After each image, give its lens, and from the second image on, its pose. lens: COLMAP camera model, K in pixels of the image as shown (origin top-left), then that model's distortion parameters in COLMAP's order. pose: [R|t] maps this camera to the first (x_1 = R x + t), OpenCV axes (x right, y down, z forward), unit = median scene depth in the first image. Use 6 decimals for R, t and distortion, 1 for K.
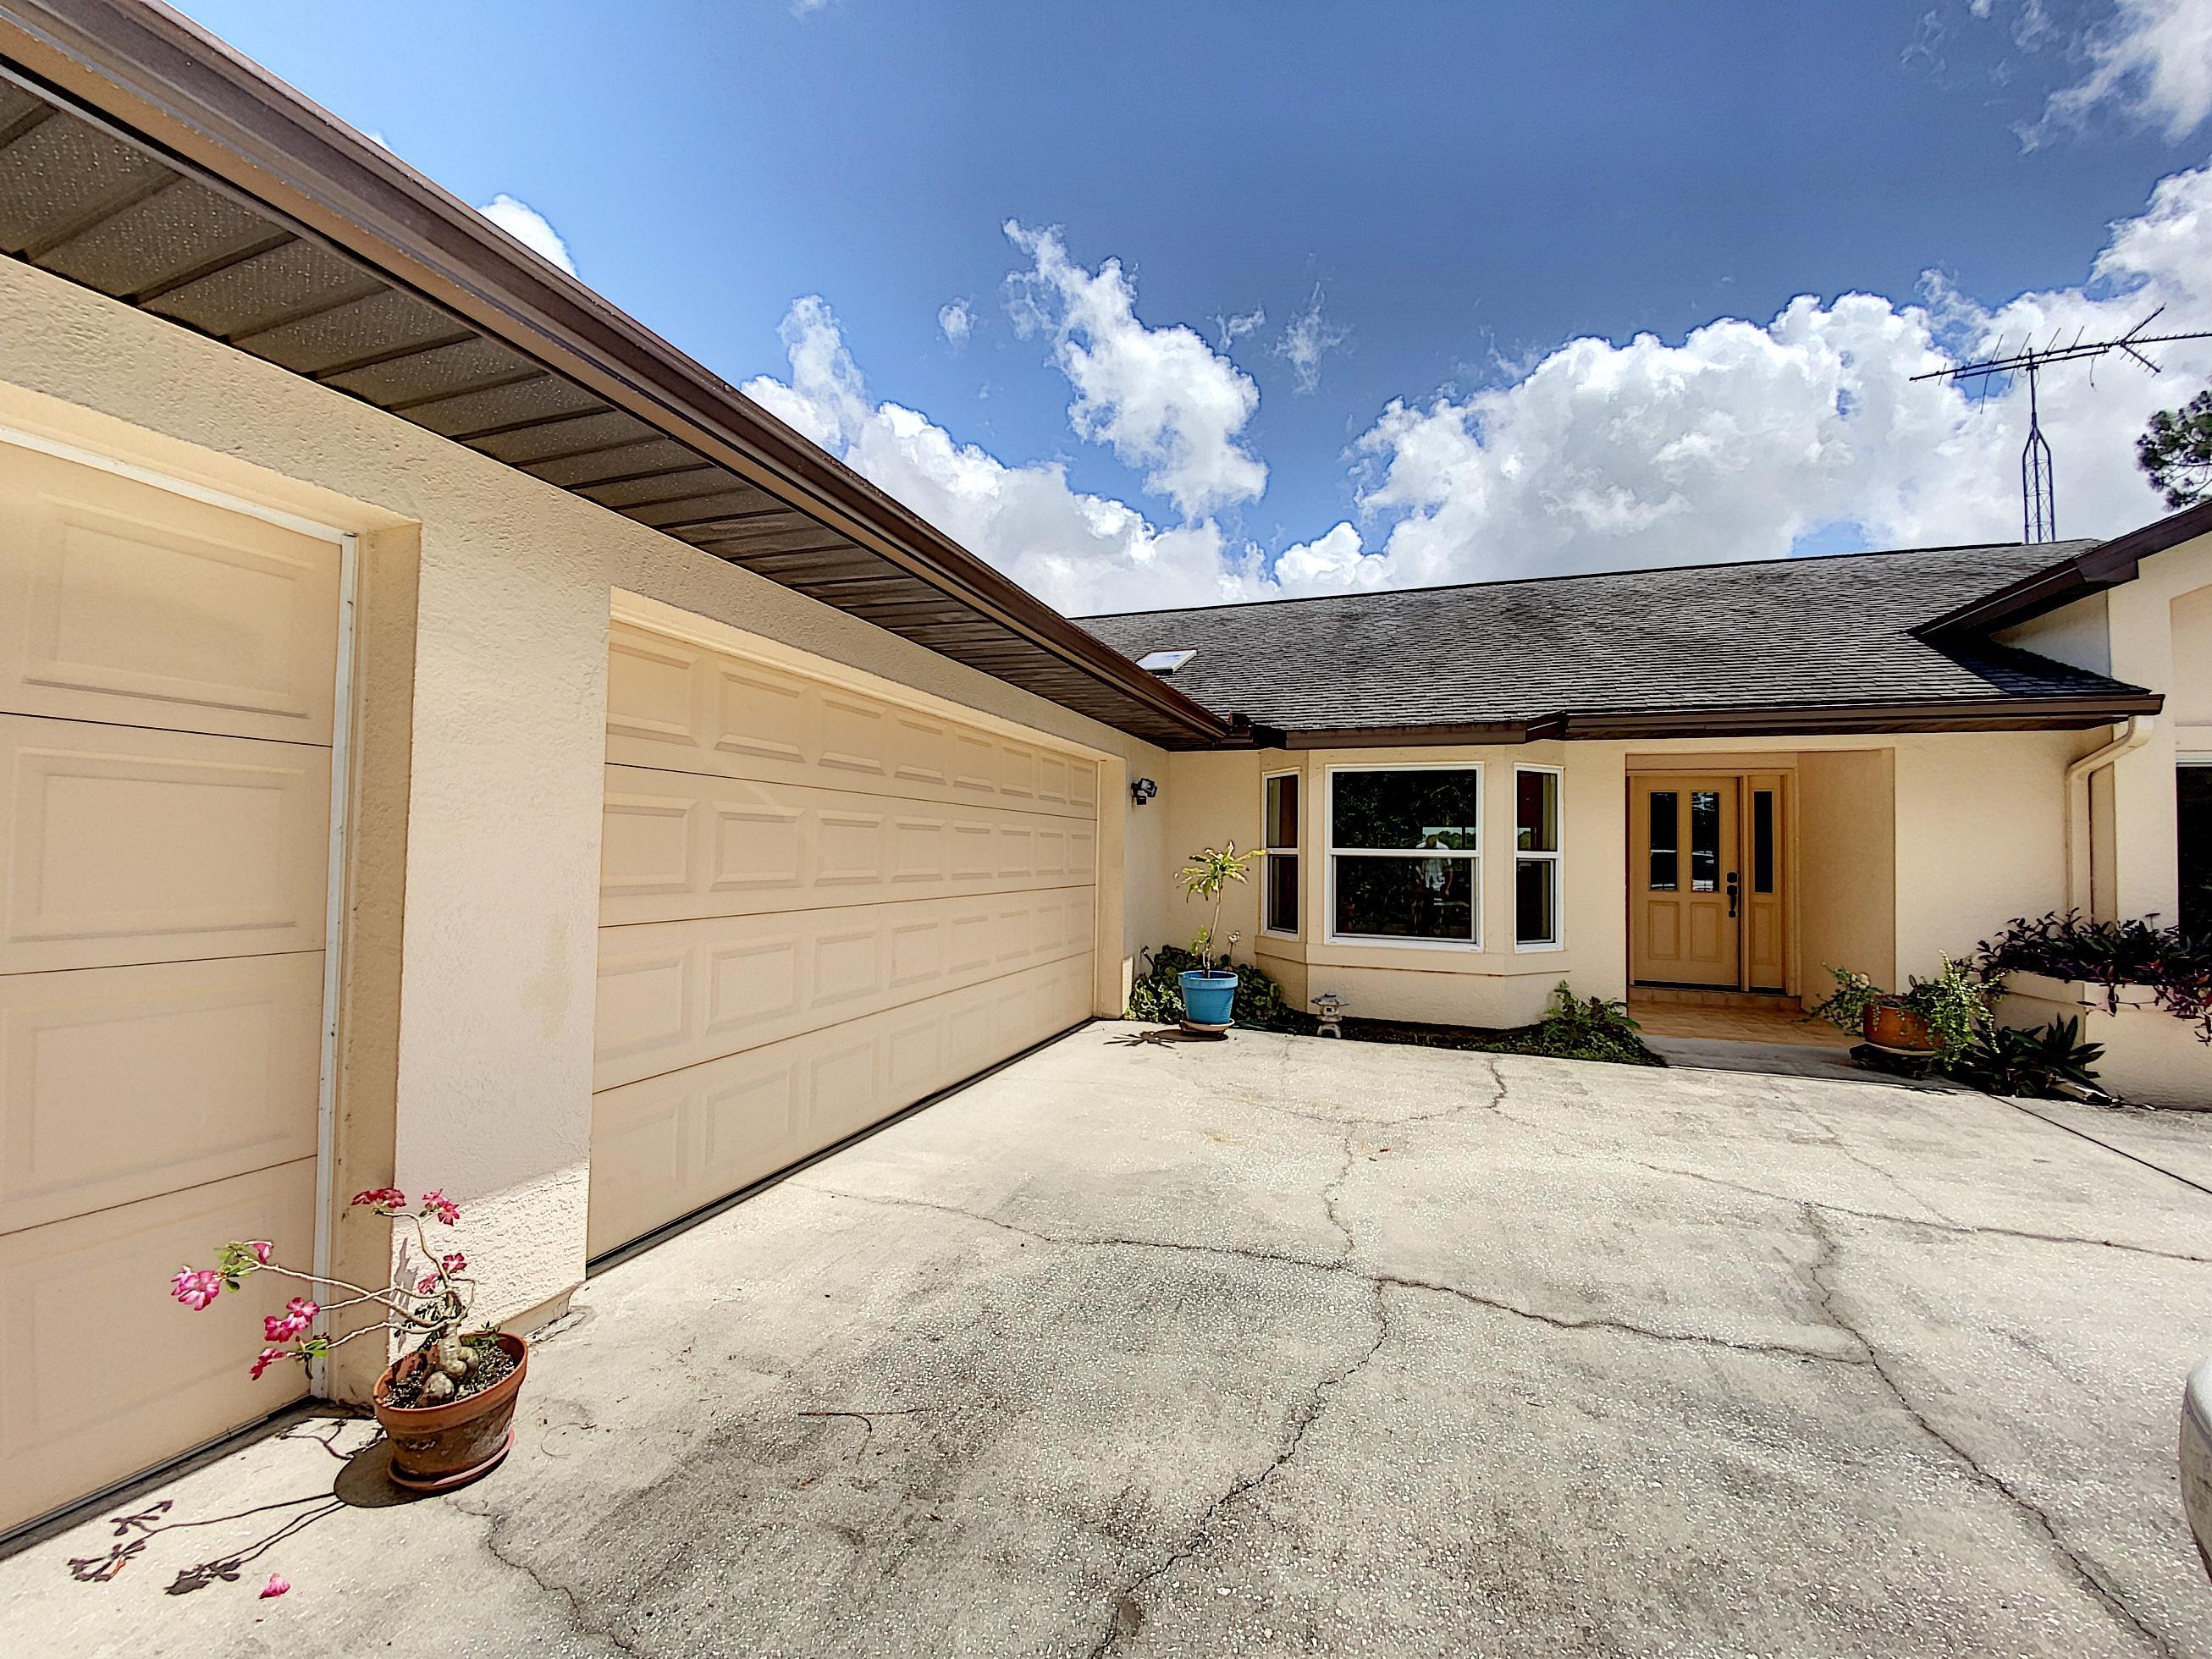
lens RADIAL K [[915.1, 0, 1089.2], [0, 915.1, 824.0], [0, 0, 1]] dist [-0.016285, -0.001551]
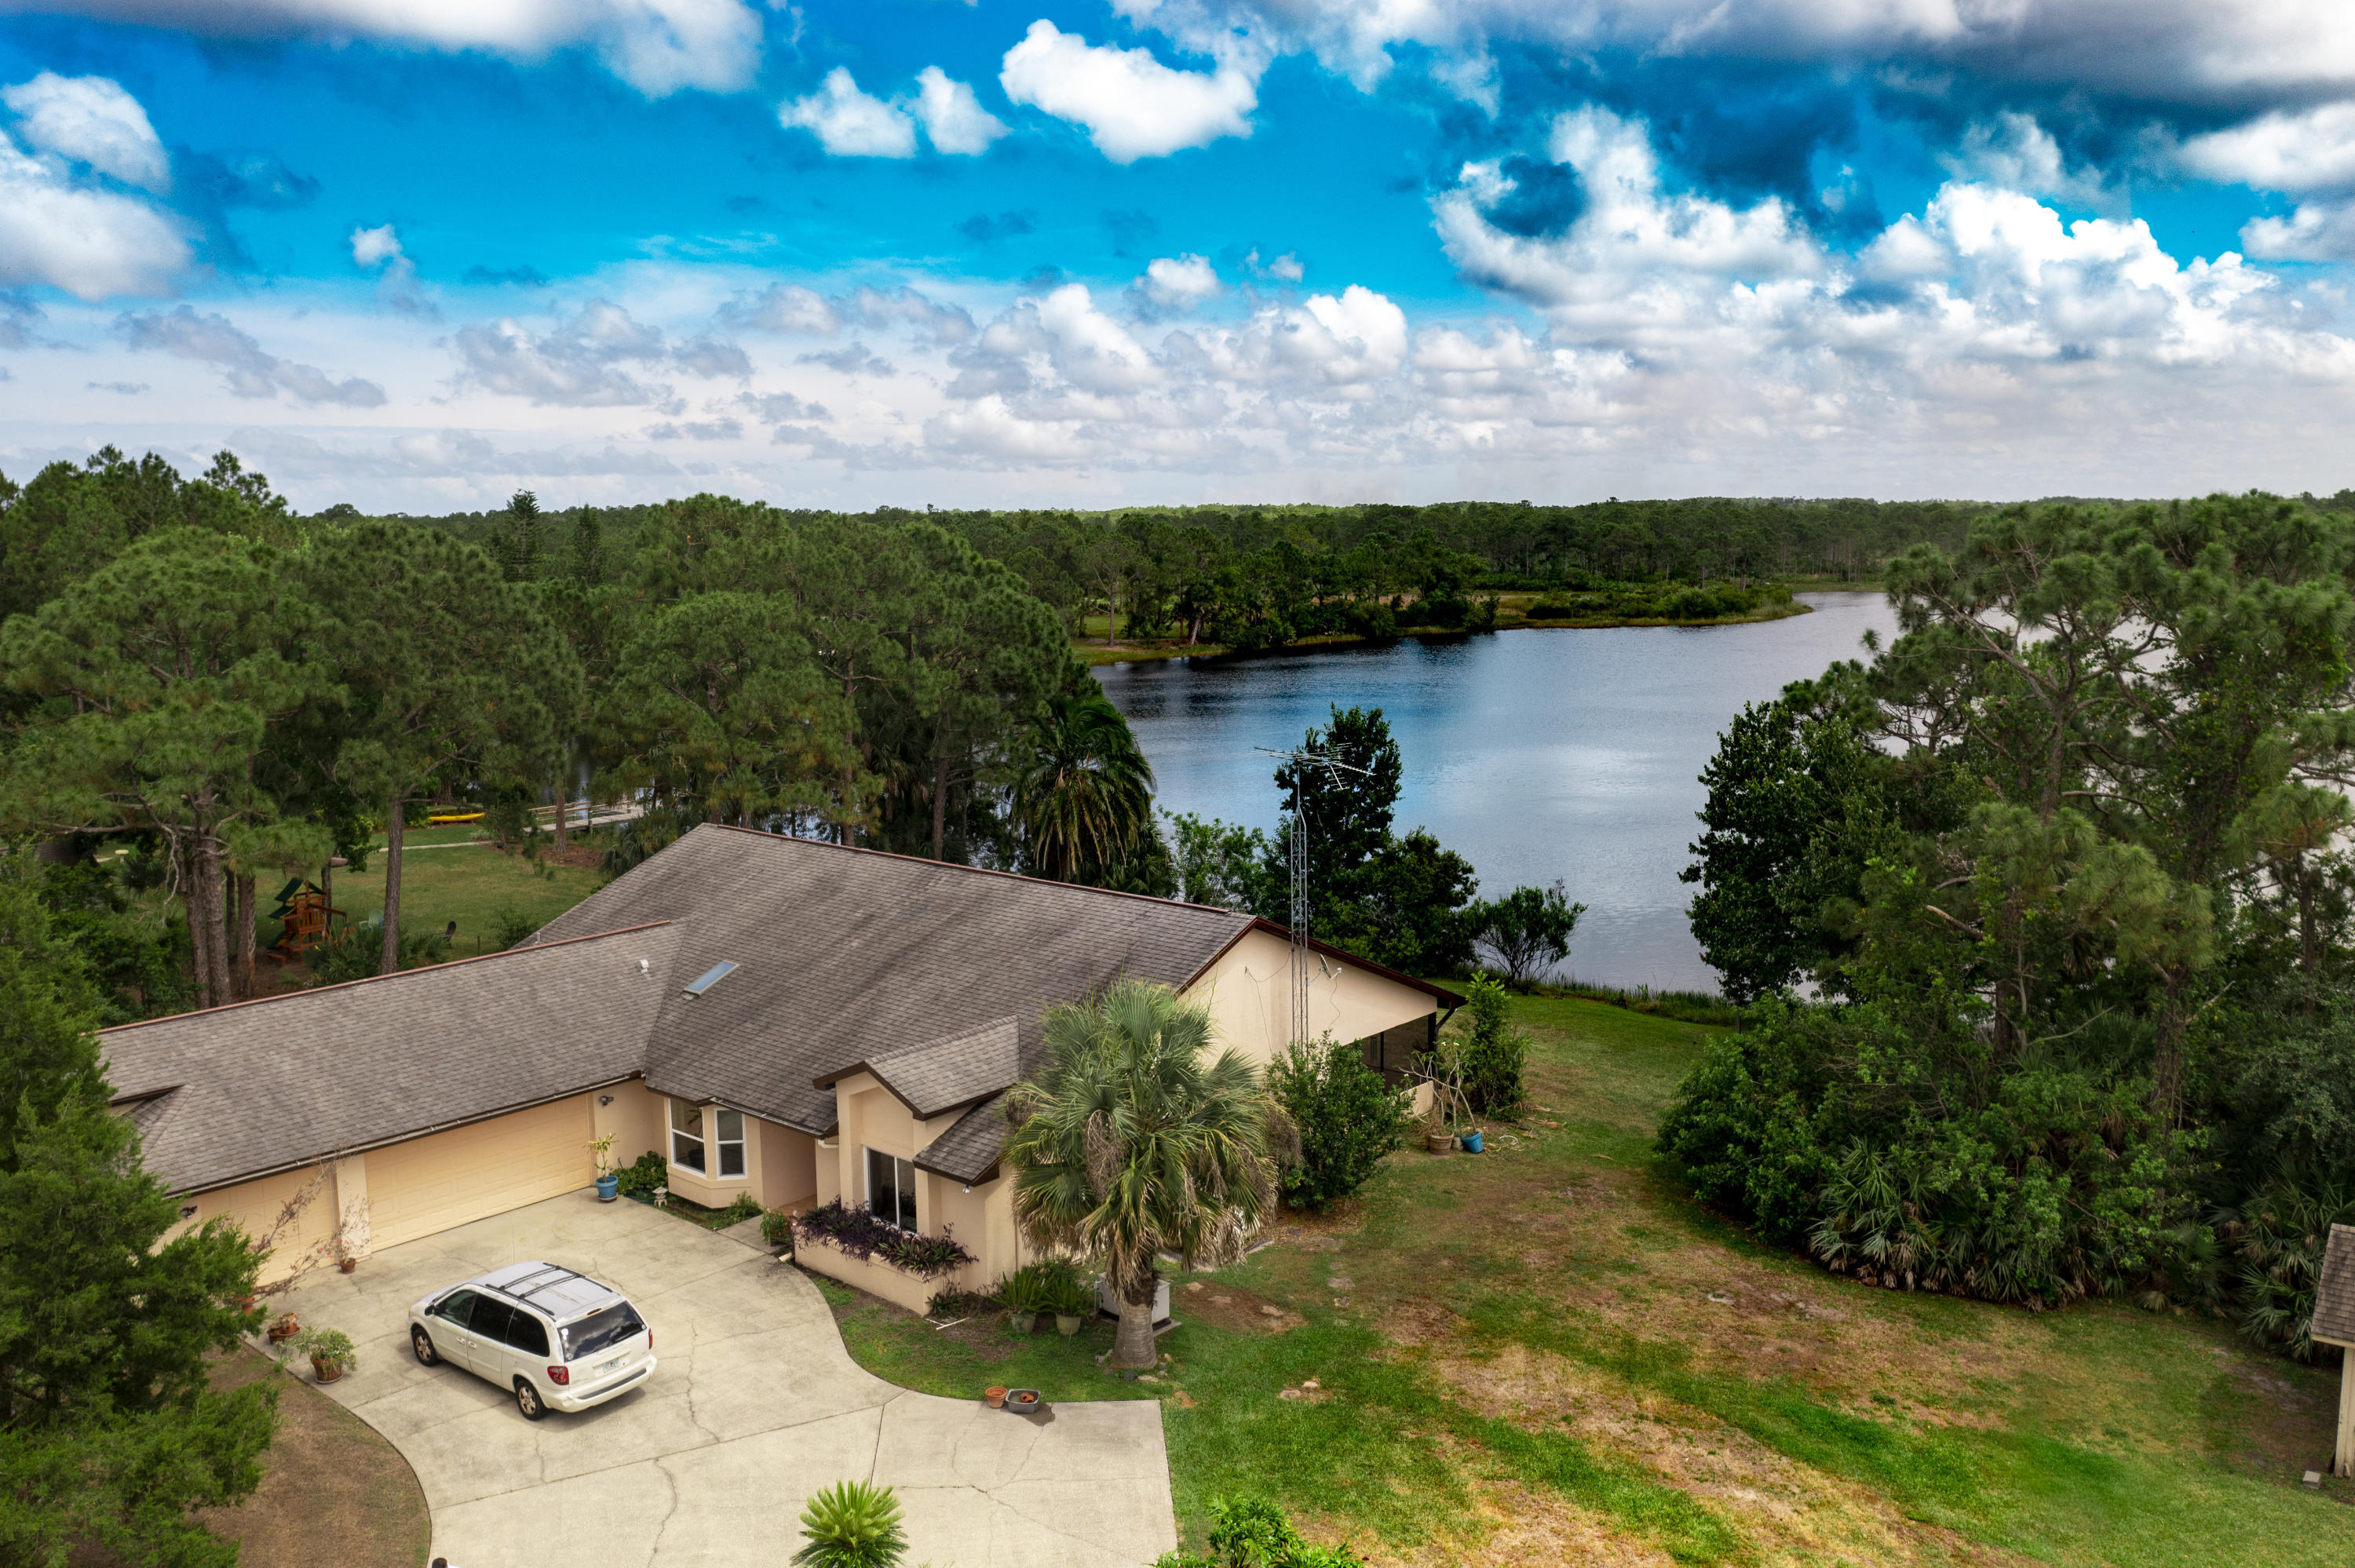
lens RADIAL K [[1897.4, 0, 1174.7], [0, 1897.4, 772.6], [0, 0, 1]] dist [-0.031345, 0.010579]
pose [[0.933023, 0.021987, -0.359145, 3.522517], [0.034435, 0.988094, 0.149951, -1.730035], [0.358166, -0.152275, 0.921157, -3.245237]]
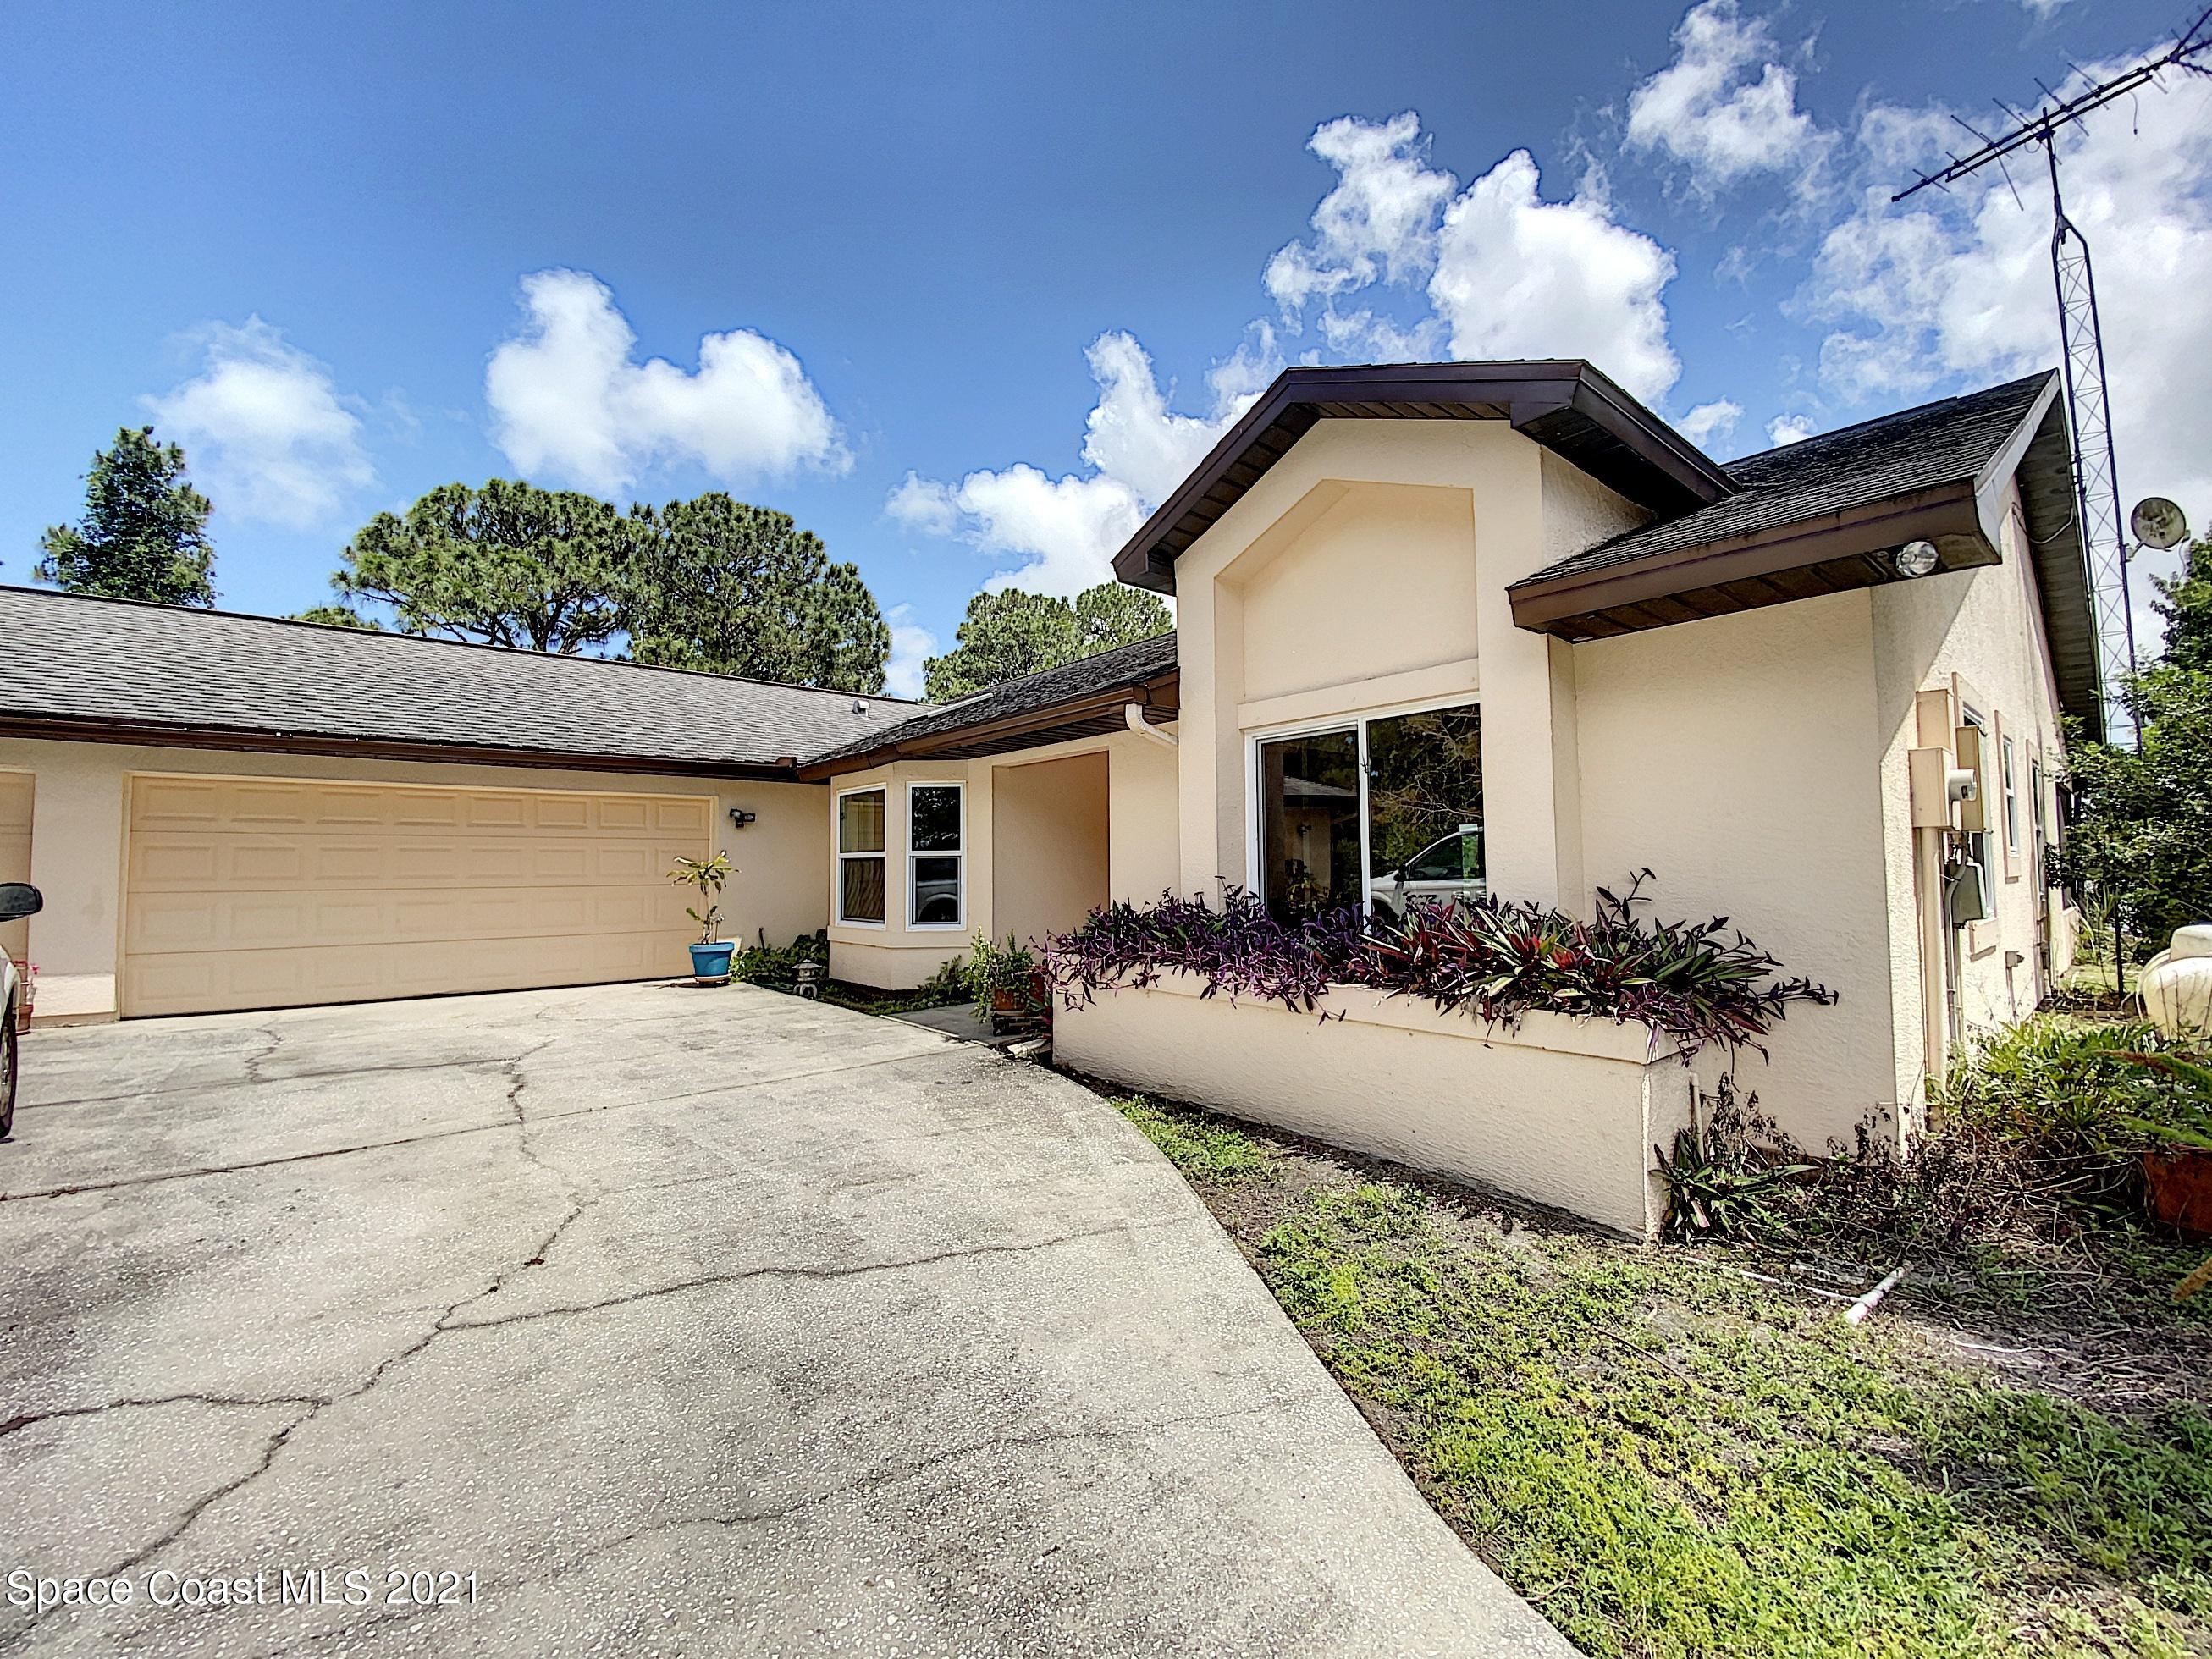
lens RADIAL K [[915.1, 0, 1111.8], [0, 915.1, 832.7], [0, 0, 1]] dist [-0.016285, -0.001551]
pose [[0.866190, -0.045071, -0.497678, 1.333328], [0.040013, 0.998982, -0.020827, 0.043381], [0.498110, -0.001873, 0.867112, 0.045323]]
